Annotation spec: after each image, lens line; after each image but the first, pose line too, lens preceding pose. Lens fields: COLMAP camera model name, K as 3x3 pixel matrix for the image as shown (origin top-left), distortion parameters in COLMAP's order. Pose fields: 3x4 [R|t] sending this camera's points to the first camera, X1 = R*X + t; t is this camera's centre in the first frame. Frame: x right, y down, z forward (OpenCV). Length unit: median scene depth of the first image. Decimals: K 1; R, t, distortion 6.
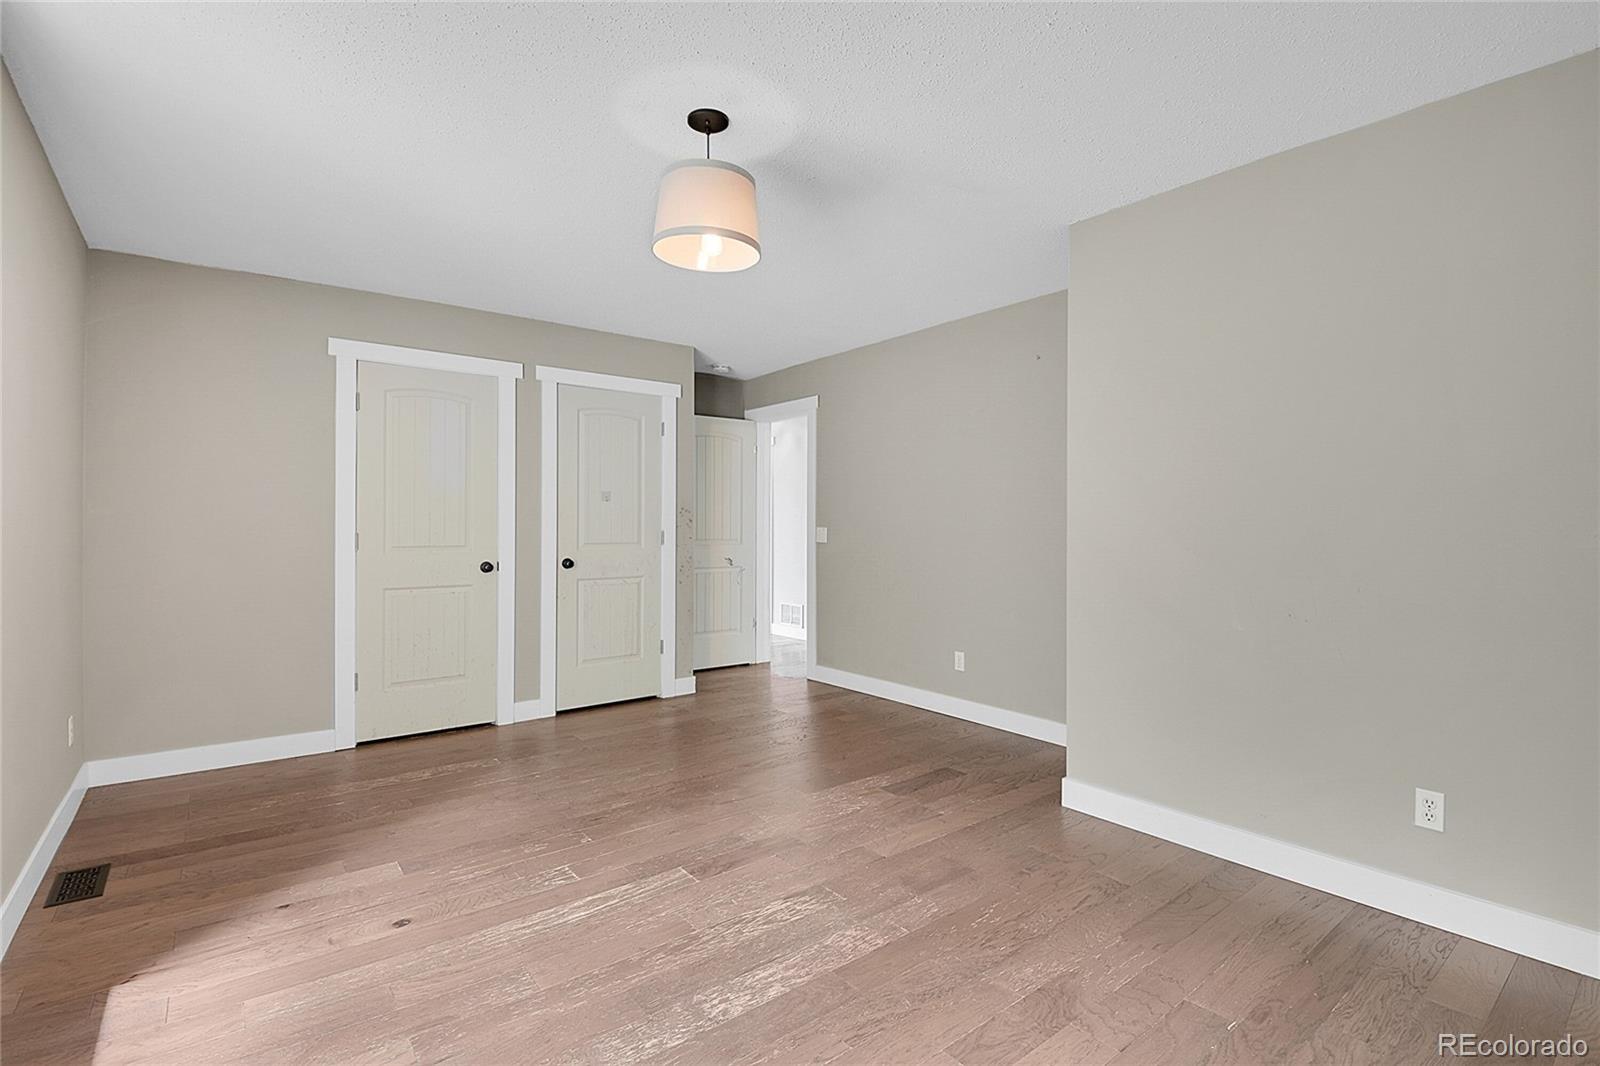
lens RADIAL K [[733.4, 0, 799.6], [0, 733.4, 532.0], [0, 0, 1]] dist [-0.024038, -0.001167]
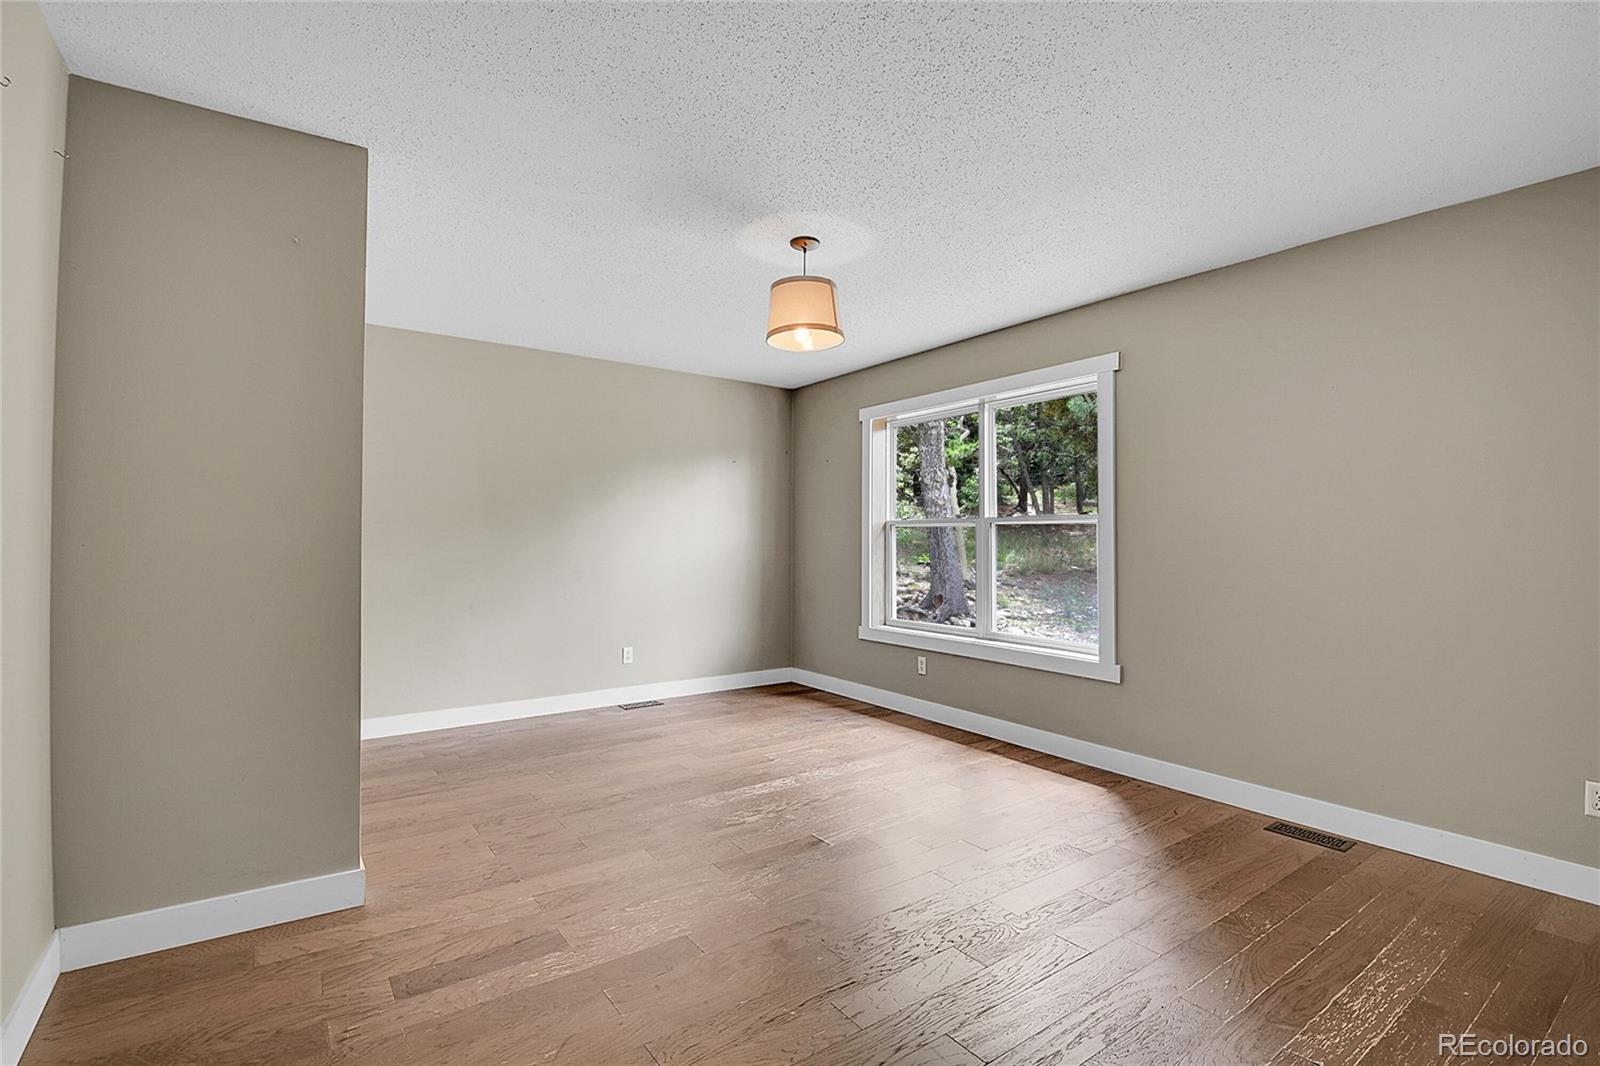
lens RADIAL K [[733.4, 0, 795.2], [0, 733.4, 528.6], [0, 0, 1]] dist [-0.024038, -0.001167]
pose [[-0.998977, -0.009235, 0.044267, -0.117041], [-0.009270, 0.999957, -0.000573, -0.024296], [-0.044260, -0.000982, -0.999020, 1.630678]]
